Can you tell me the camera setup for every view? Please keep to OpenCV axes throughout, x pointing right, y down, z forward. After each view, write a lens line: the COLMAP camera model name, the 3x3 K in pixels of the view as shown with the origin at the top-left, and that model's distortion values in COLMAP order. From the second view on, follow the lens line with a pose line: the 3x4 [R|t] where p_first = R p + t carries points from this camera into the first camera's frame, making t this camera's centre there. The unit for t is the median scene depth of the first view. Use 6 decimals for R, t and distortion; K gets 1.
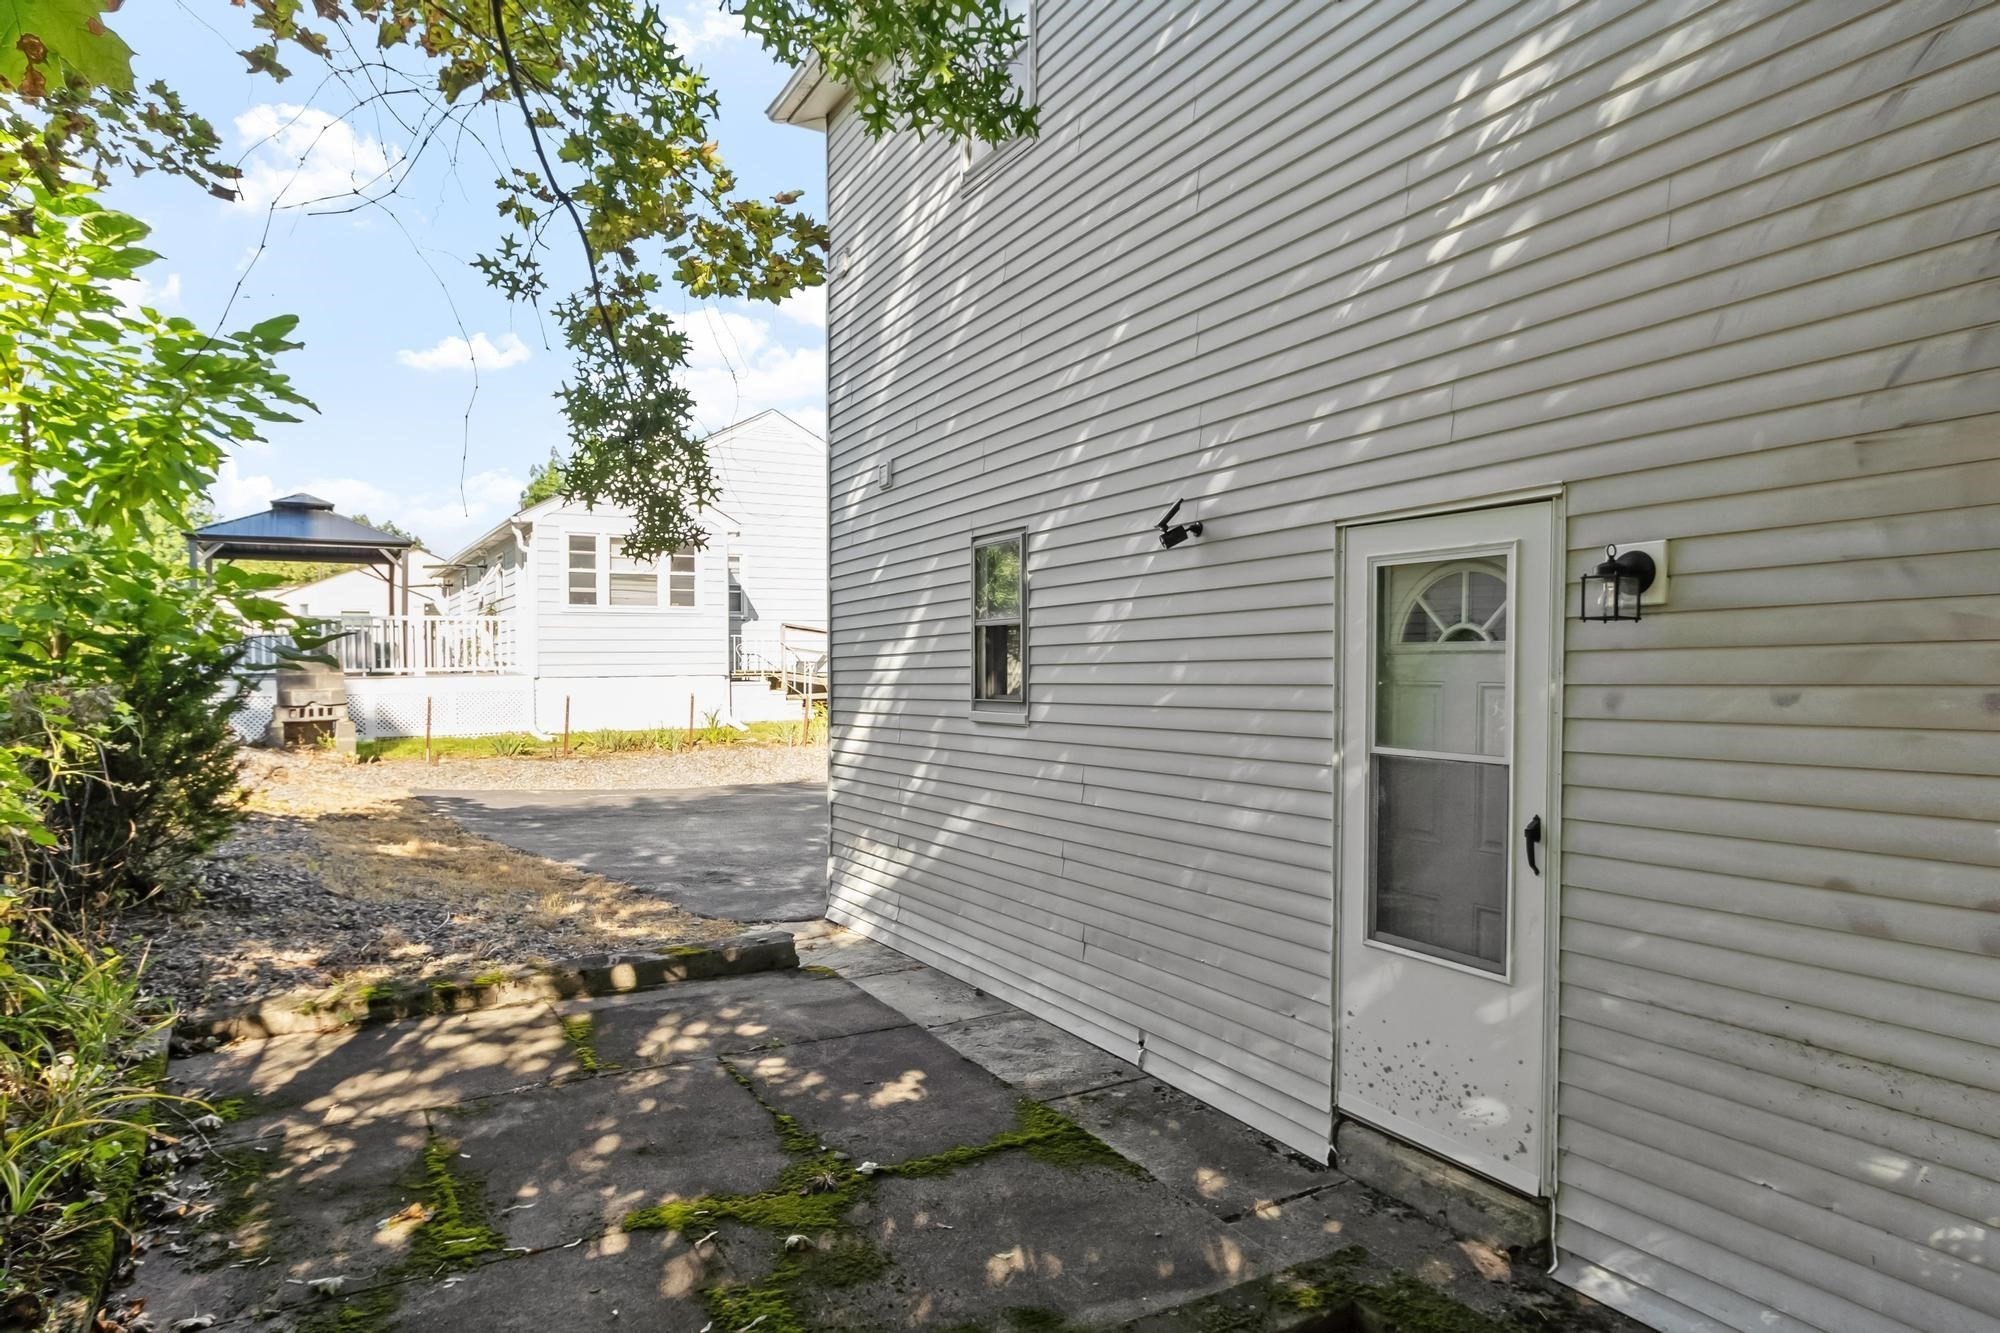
lens RADIAL K [[1184.4, 0, 991.9], [0, 1184.4, 700.5], [0, 0, 1]] dist [-0.001570, -0.000391]
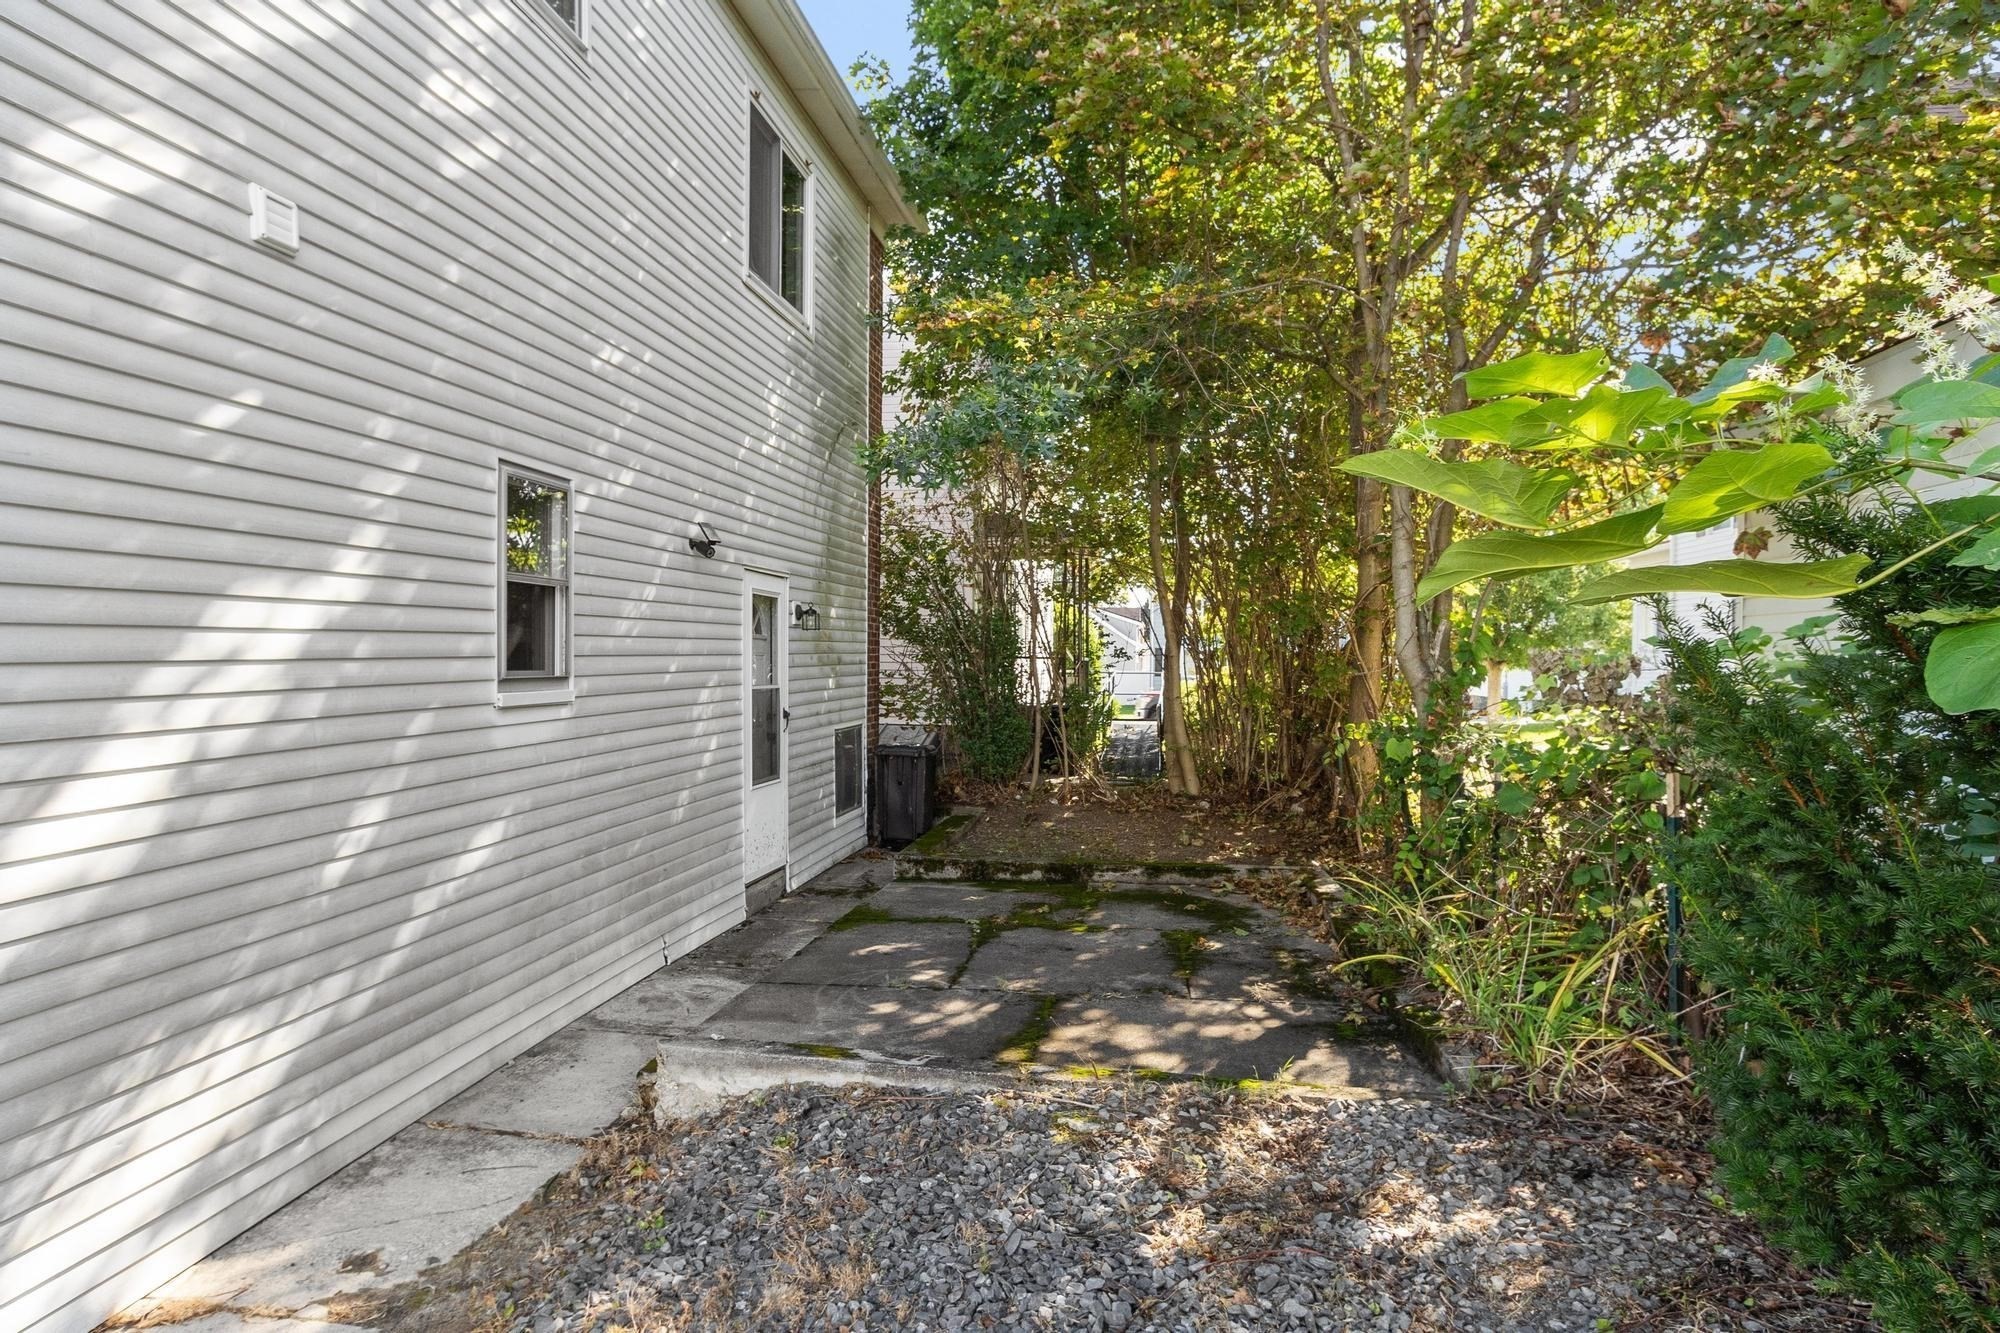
lens RADIAL K [[1184.4, 0, 991.9], [0, 1184.4, 700.5], [0, 0, 1]] dist [-0.001570, -0.000391]
pose [[-0.797739, -0.024599, 0.602501, -0.876254], [0.010468, 0.998452, 0.054625, -0.029738], [-0.602912, 0.049883, -0.796247, 1.746897]]
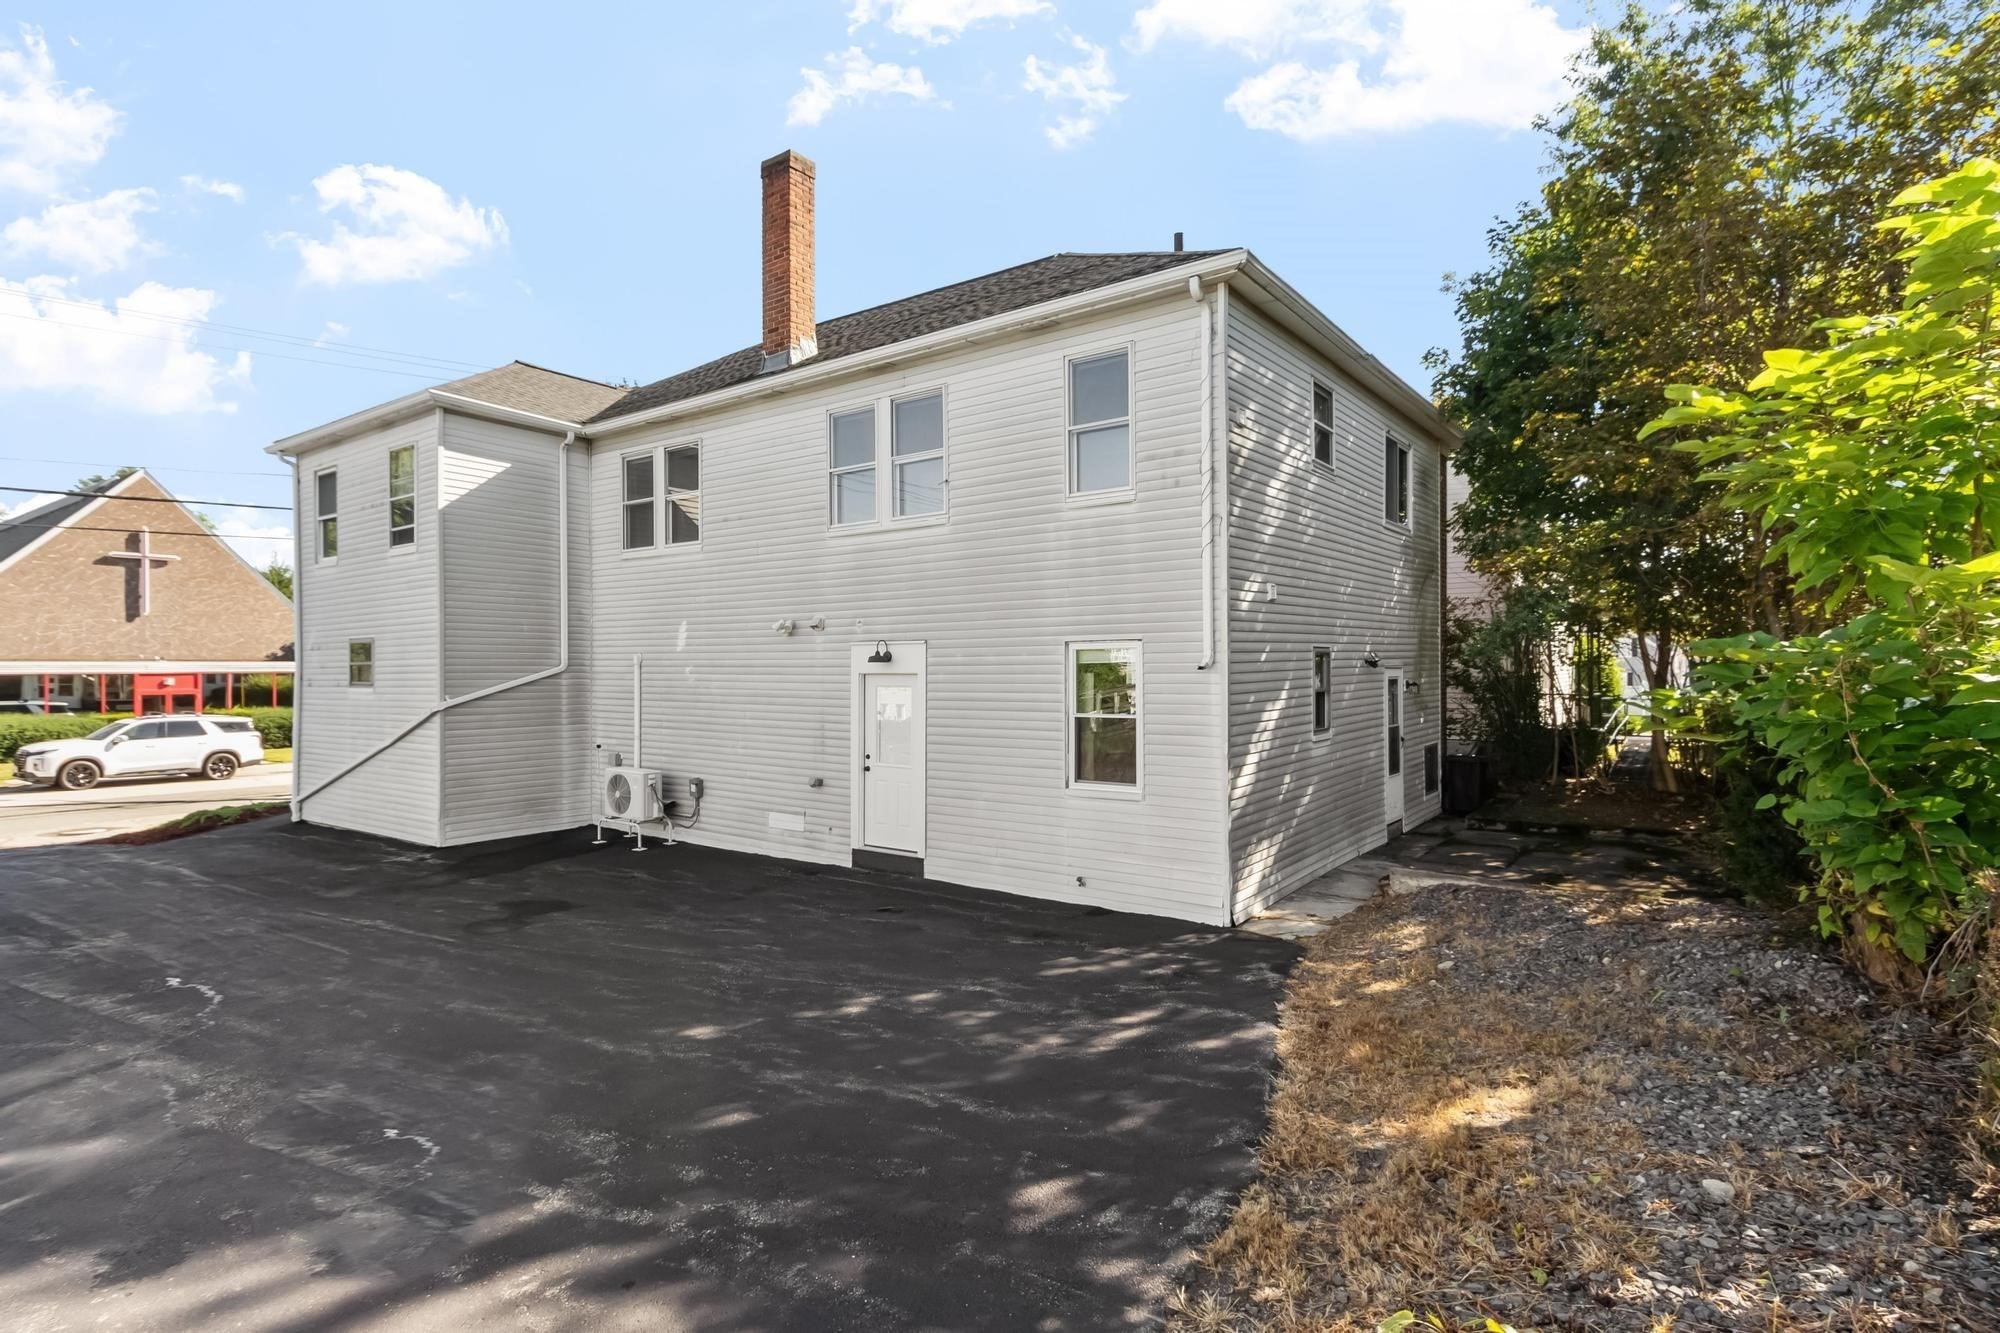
lens RADIAL K [[1026.8, 0, 975.5], [0, 1026.8, 673.2], [0, 0, 1]] dist [-0.000629, 0.000331]
pose [[-0.425227, 0.001030, 0.905086, -1.616086], [0.033244, 0.999342, 0.014482, -0.169824], [-0.904476, 0.036247, -0.424982, 2.750726]]
